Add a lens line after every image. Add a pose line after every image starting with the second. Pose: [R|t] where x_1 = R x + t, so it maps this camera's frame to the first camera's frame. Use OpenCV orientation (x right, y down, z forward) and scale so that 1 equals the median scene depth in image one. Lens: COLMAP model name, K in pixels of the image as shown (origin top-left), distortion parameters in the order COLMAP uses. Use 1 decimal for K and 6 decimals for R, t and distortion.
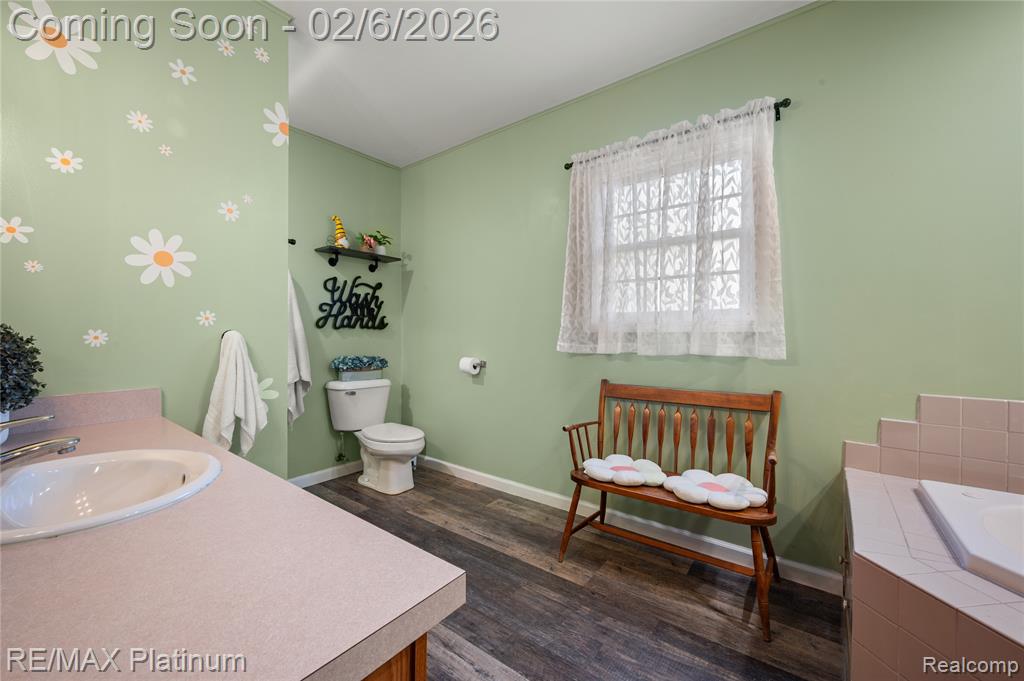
lens RADIAL K [[416.1, 0, 513.0], [0, 416.1, 337.1], [0, 0, 1]] dist [-0.004525, 0.000251]
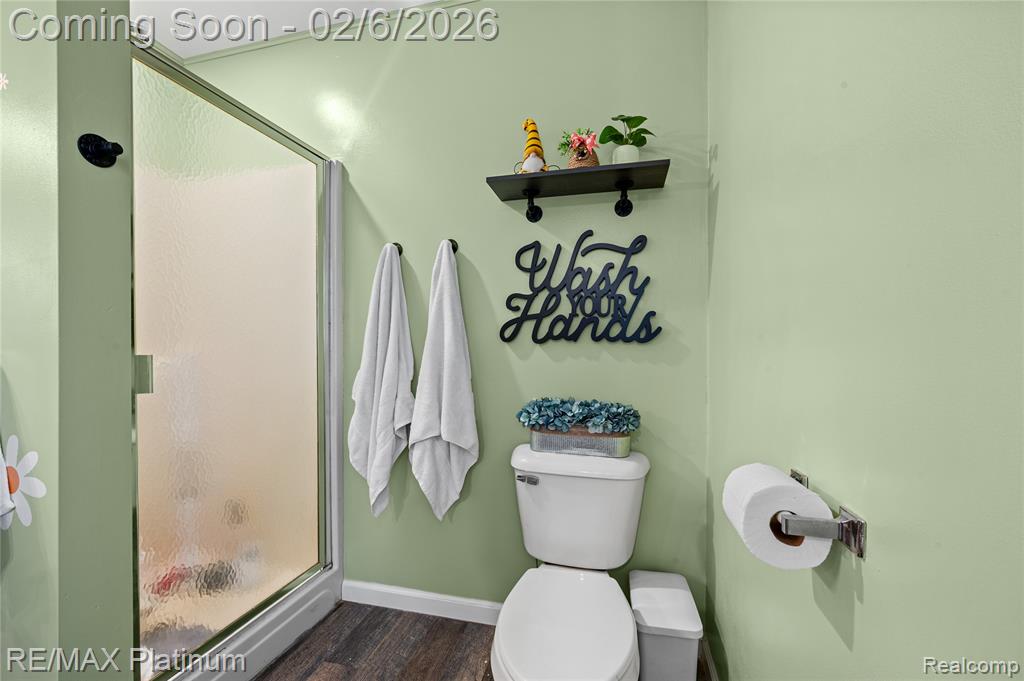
lens RADIAL K [[416.1, 0, 500.9], [0, 416.1, 353.6], [0, 0, 1]] dist [-0.004525, 0.000251]
pose [[0.395938, 0.006913, -0.918251, 0.027162], [-0.011990, 0.999925, 0.002359, -0.007133], [0.918199, 0.010076, 0.395992, 0.768934]]
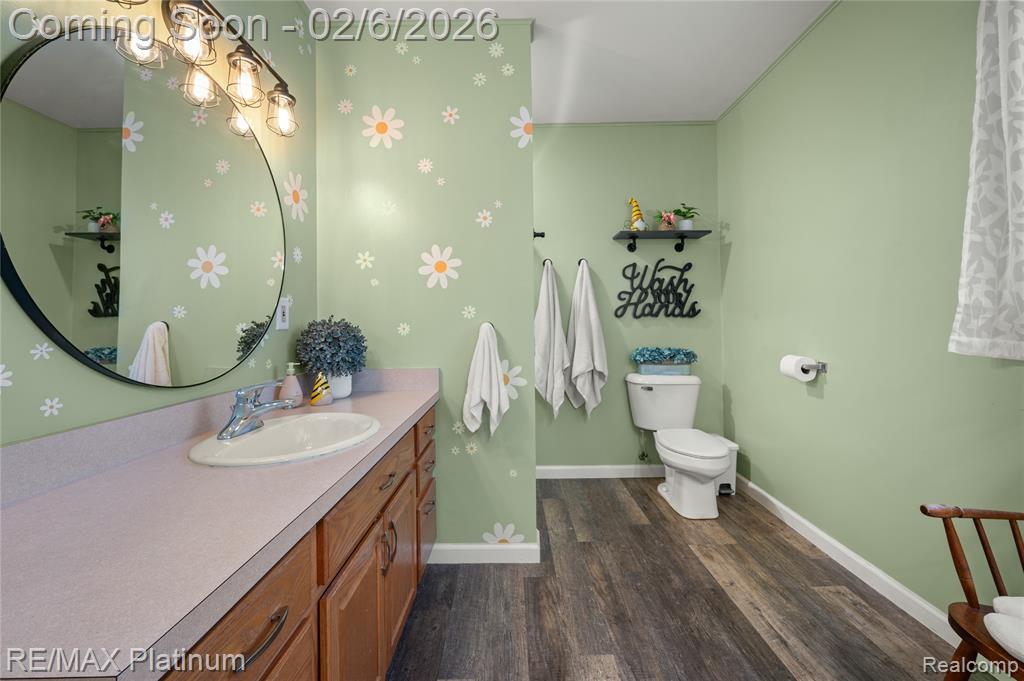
lens RADIAL K [[416.1, 0, 497.8], [0, 416.1, 319.3], [0, 0, 1]] dist [-0.004525, 0.000251]
pose [[0.599501, -0.018022, -0.800171, 0.141670], [0.006300, 0.999822, -0.017798, -0.001885], [0.800349, 0.005628, 0.599508, 0.189279]]
